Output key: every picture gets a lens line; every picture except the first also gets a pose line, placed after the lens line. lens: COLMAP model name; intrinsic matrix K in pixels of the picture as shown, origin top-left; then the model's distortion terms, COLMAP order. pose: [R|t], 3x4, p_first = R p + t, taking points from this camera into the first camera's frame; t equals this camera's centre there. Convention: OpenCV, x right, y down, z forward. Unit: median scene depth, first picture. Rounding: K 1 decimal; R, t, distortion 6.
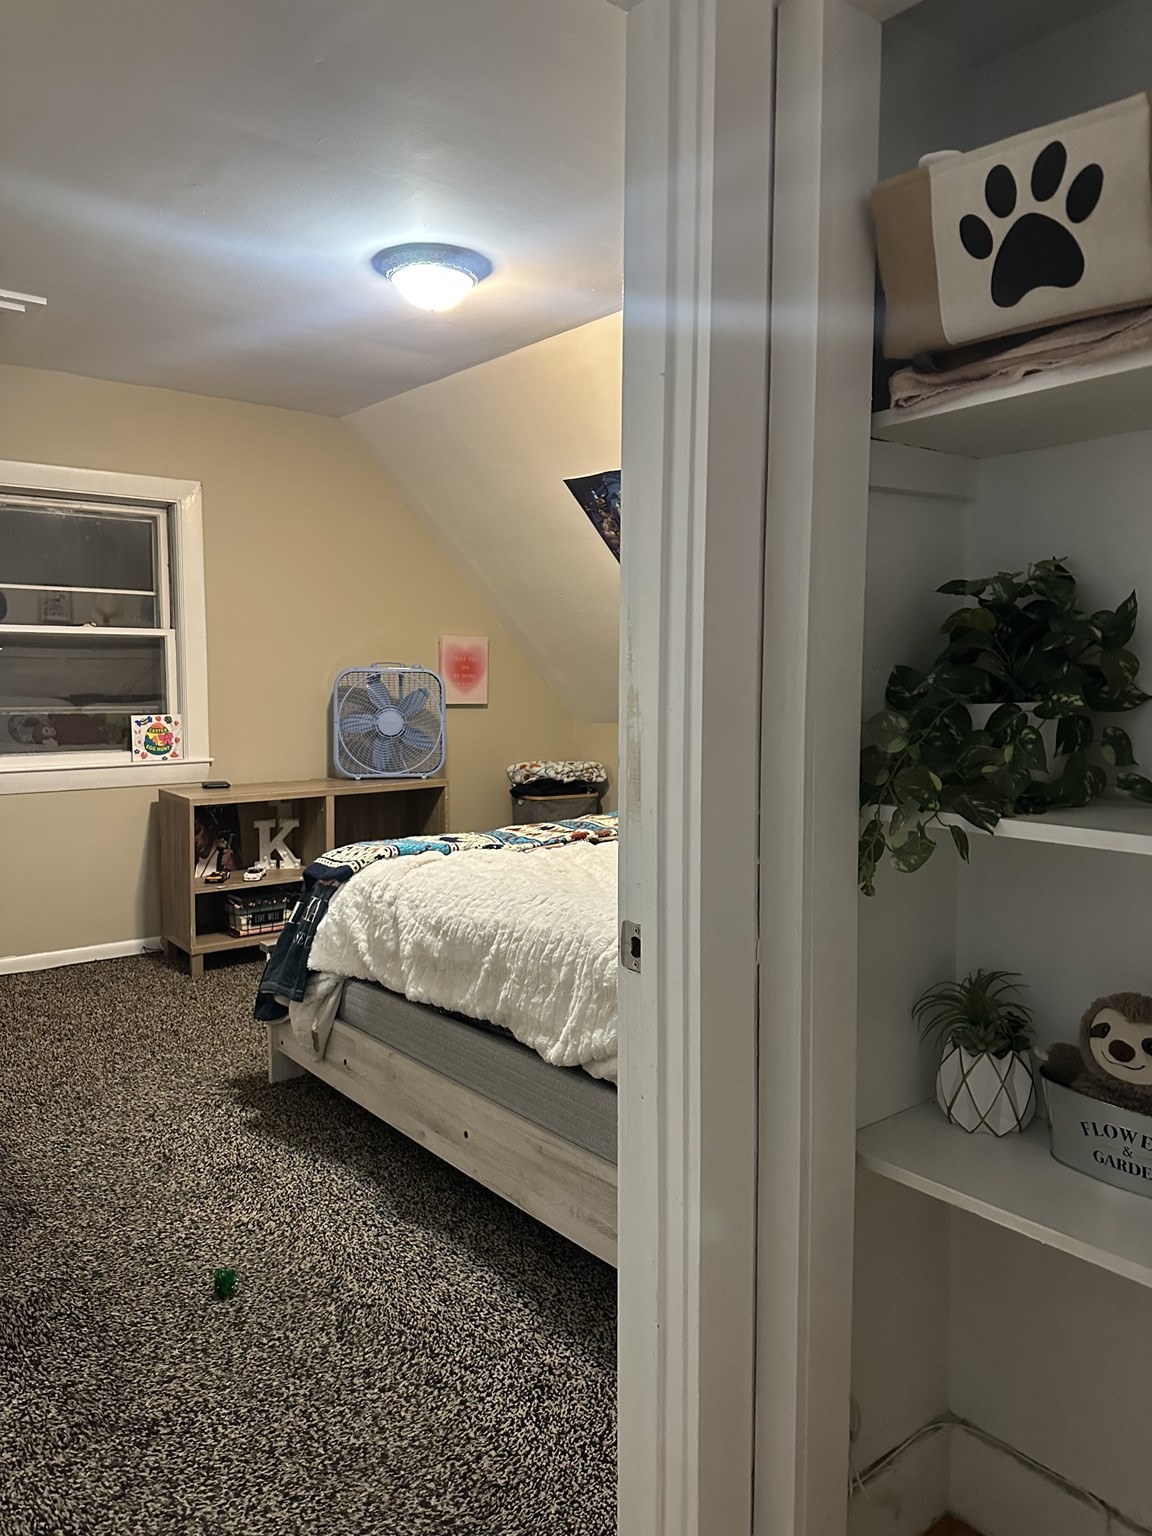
lens RADIAL K [[1081.7, 0, 567.5], [0, 1081.7, 756.5], [0, 0, 1]] dist [0.158103, -0.303263]
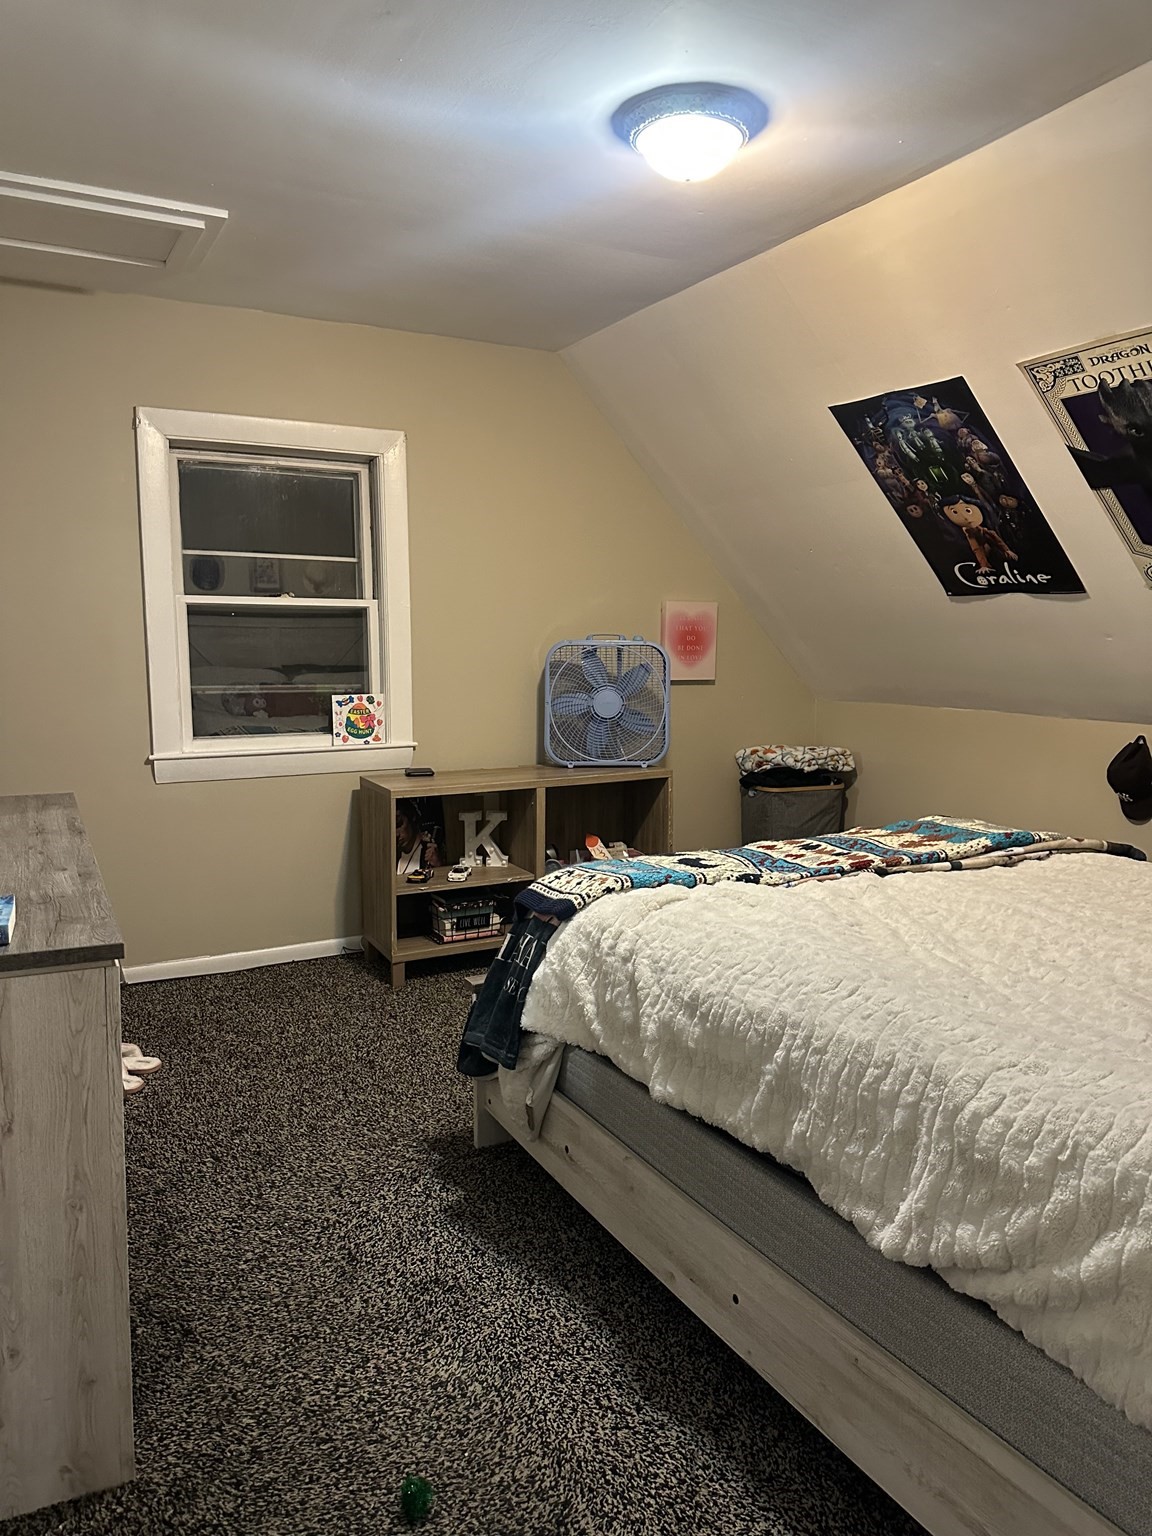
lens RADIAL K [[1081.7, 0, 567.5], [0, 1081.7, 756.5], [0, 0, 1]] dist [0.158103, -0.303263]
pose [[0.983466, 0.016527, -0.180335, -0.061755], [-0.010360, 0.999331, 0.035083, -0.031544], [0.180795, -0.032635, 0.982979, 0.223768]]
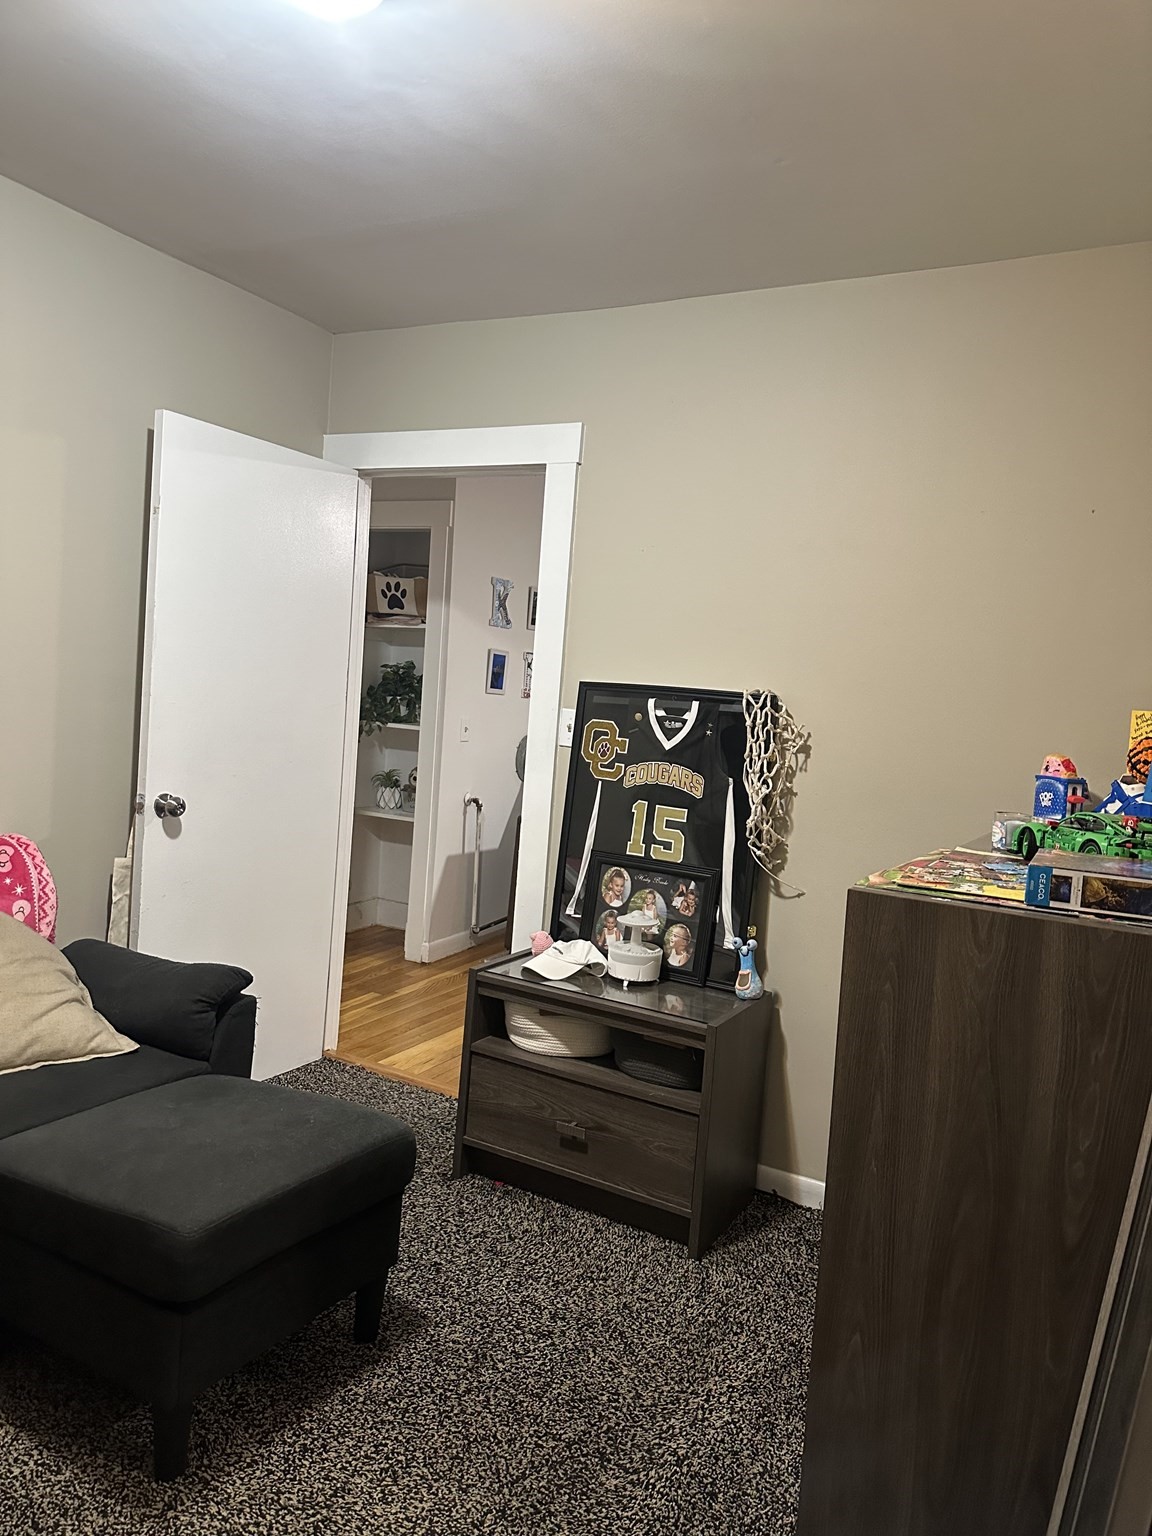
lens RADIAL K [[1081.7, 0, 567.5], [0, 1081.7, 756.5], [0, 0, 1]] dist [0.158103, -0.303263]
pose [[0.925570, 0.038135, 0.376652, -0.271244], [-0.041278, 0.999148, 0.000274, 0.076795], [-0.376320, -0.015801, 0.926355, -1.568549]]
